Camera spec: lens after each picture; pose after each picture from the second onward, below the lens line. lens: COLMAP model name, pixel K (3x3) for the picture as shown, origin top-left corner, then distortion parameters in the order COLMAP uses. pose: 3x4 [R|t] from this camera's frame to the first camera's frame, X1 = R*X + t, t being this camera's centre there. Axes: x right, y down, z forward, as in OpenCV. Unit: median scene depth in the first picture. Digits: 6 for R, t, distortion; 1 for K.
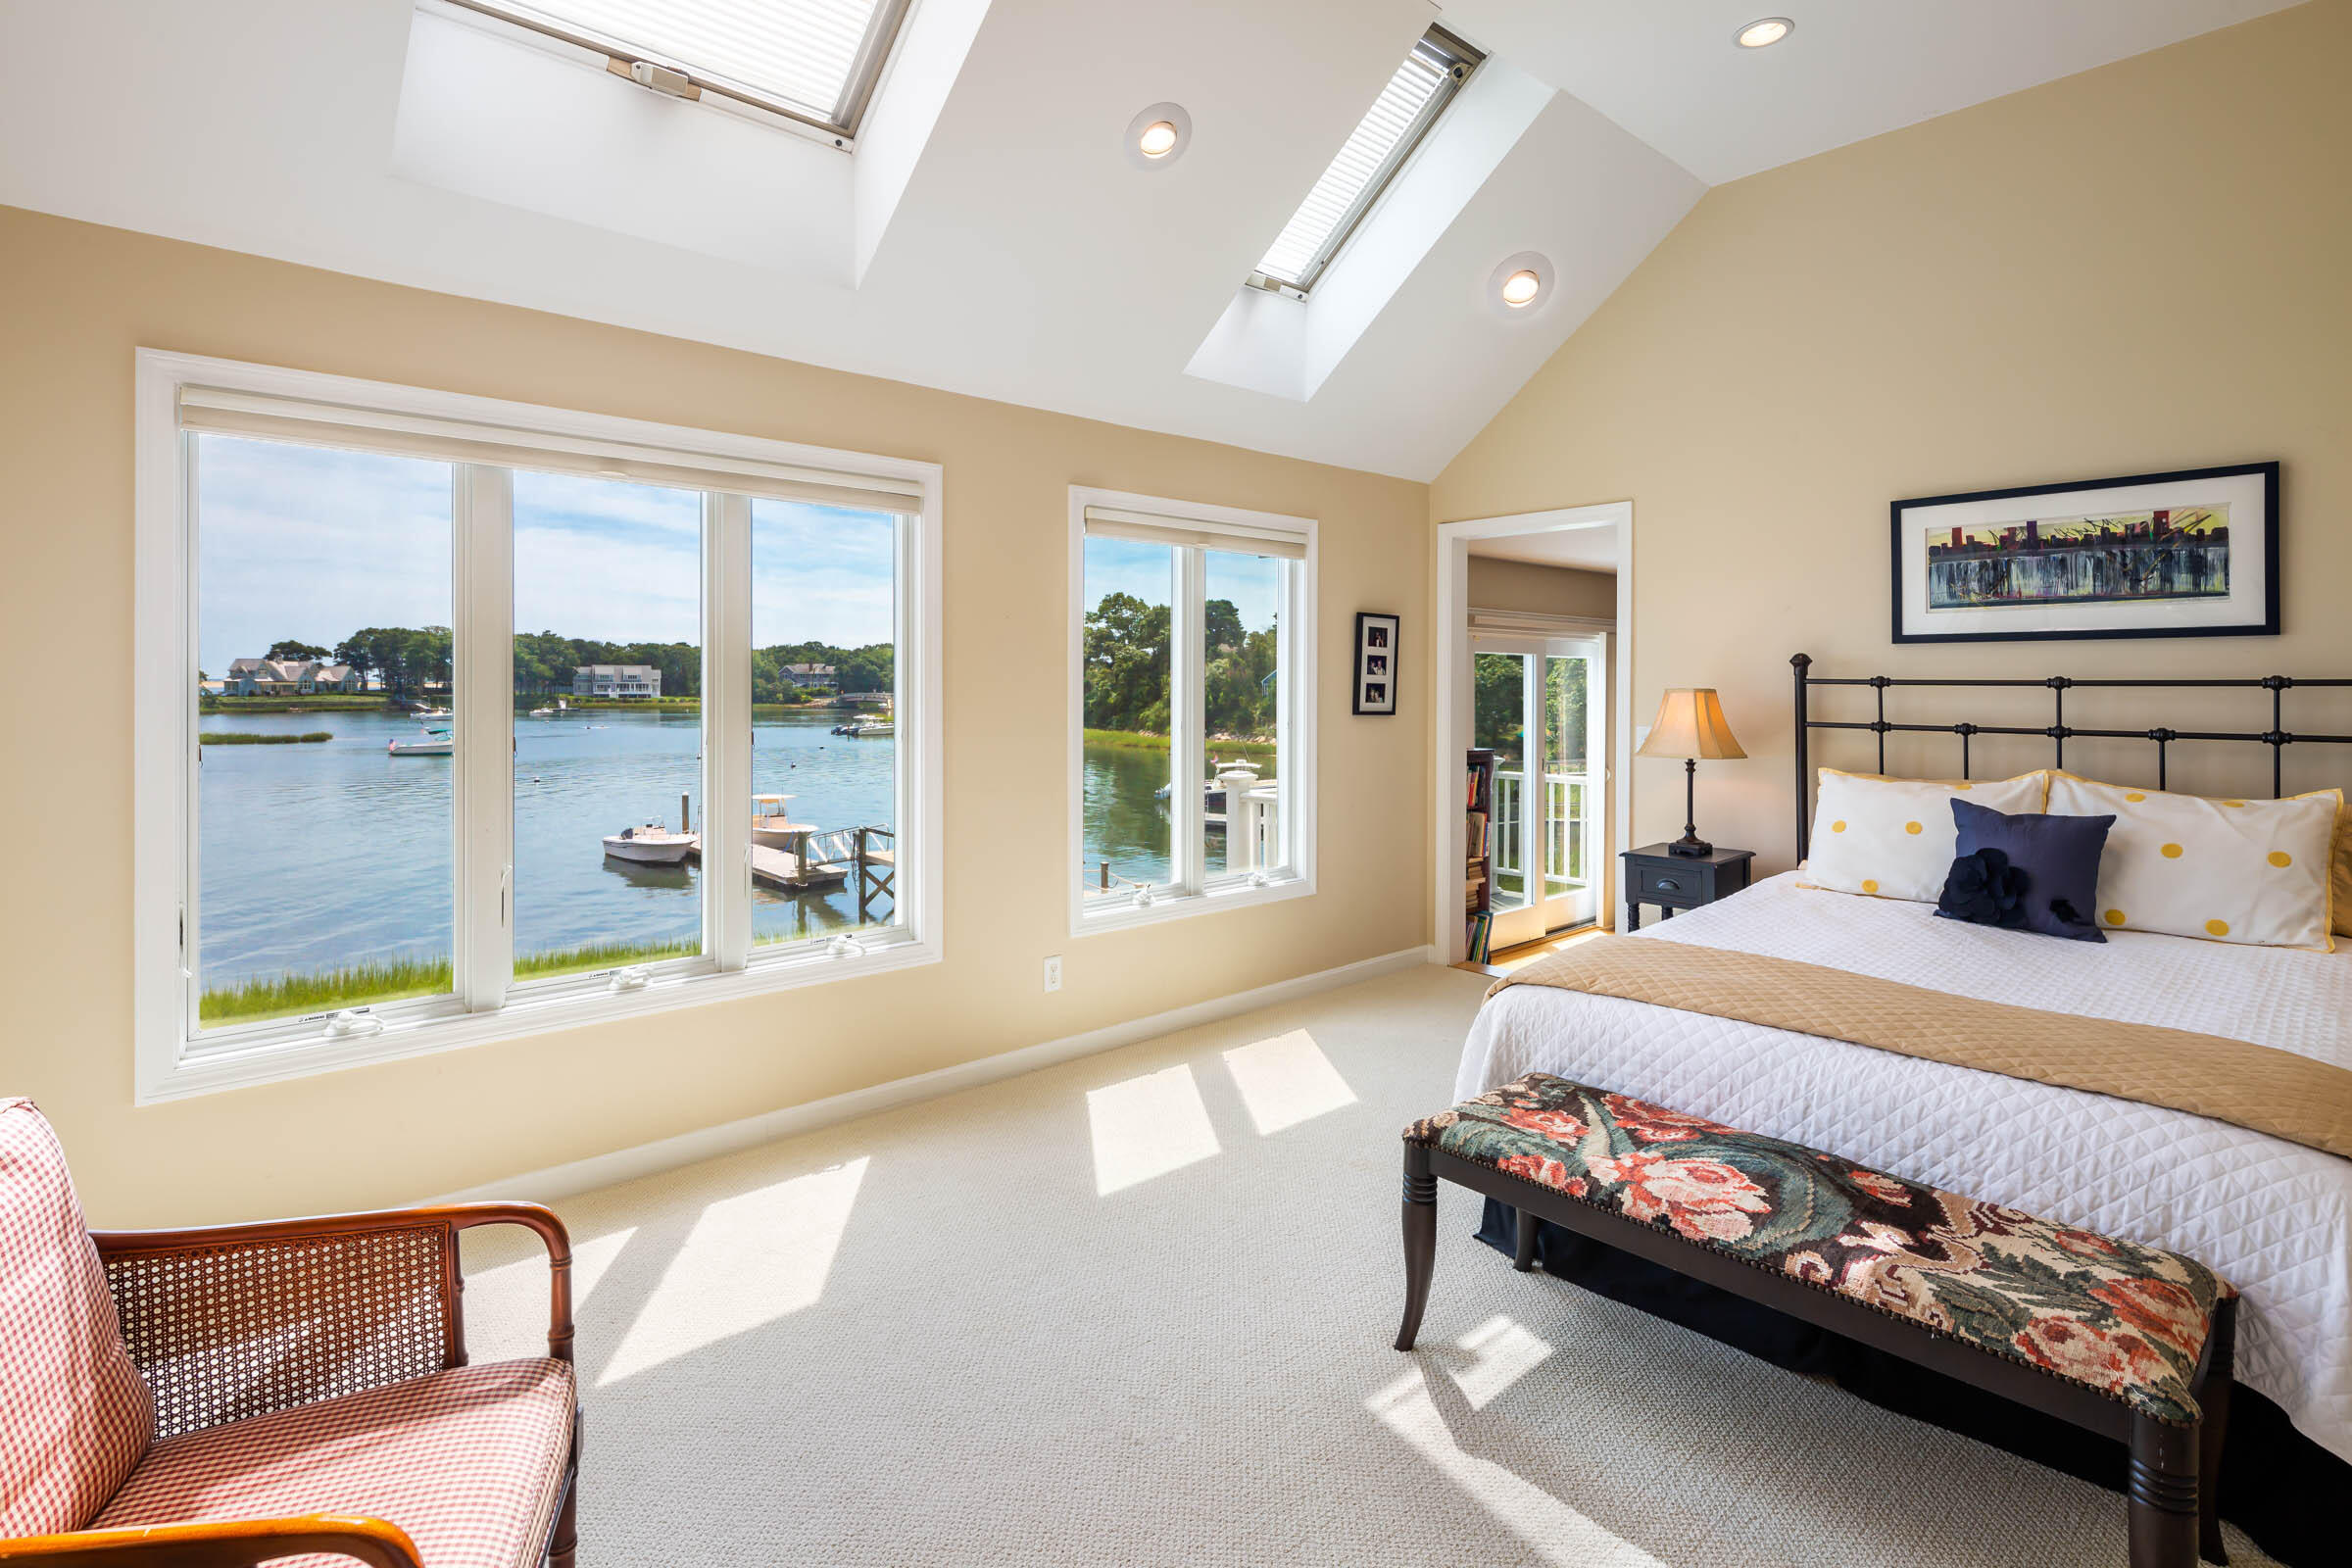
lens RADIAL K [[1185.9, 0, 1152.6], [0, 1185.9, 687.0], [0, 0, 1]] dist [0.021992, -0.001333]
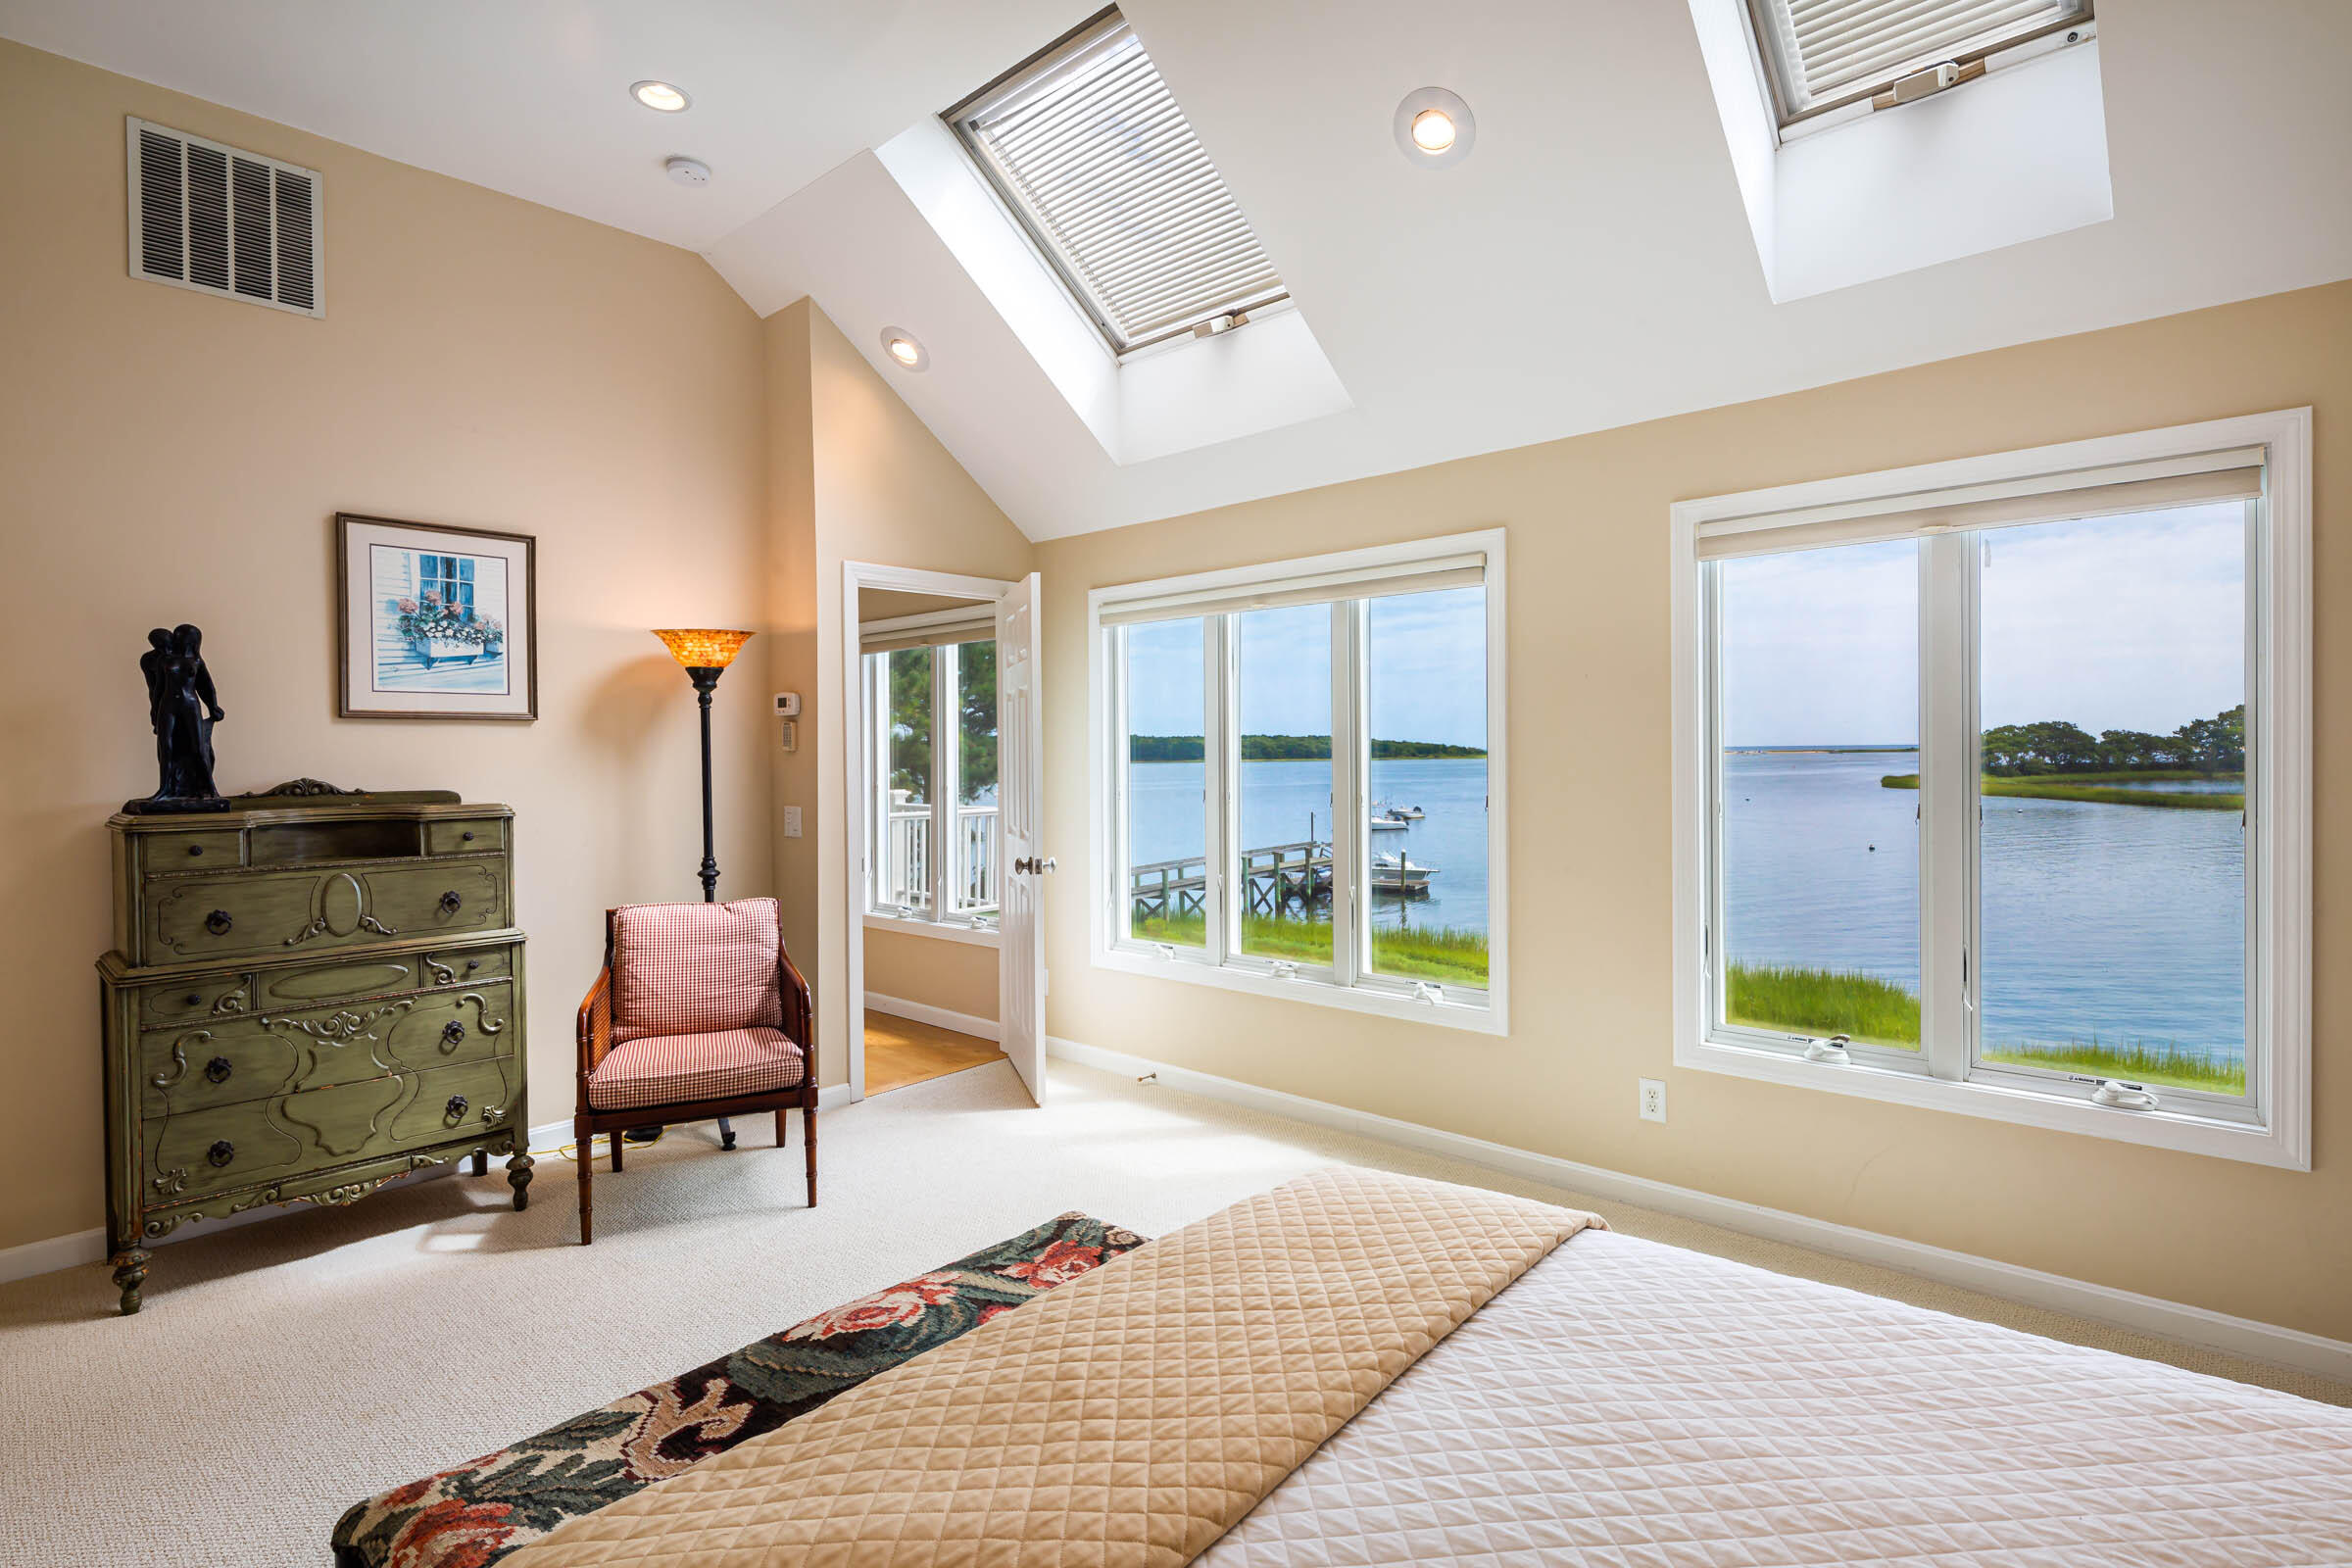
lens RADIAL K [[1139.4, 0, 1176.0], [0, 1139.4, 784.0], [0, 0, 1]] dist [-0.001323, -0.000037]
pose [[0.092685, 0.021626, -0.995461, 0.837049], [0.003696, 0.999750, 0.022063, 0.002158], [0.995689, -0.005724, 0.092582, 0.736516]]
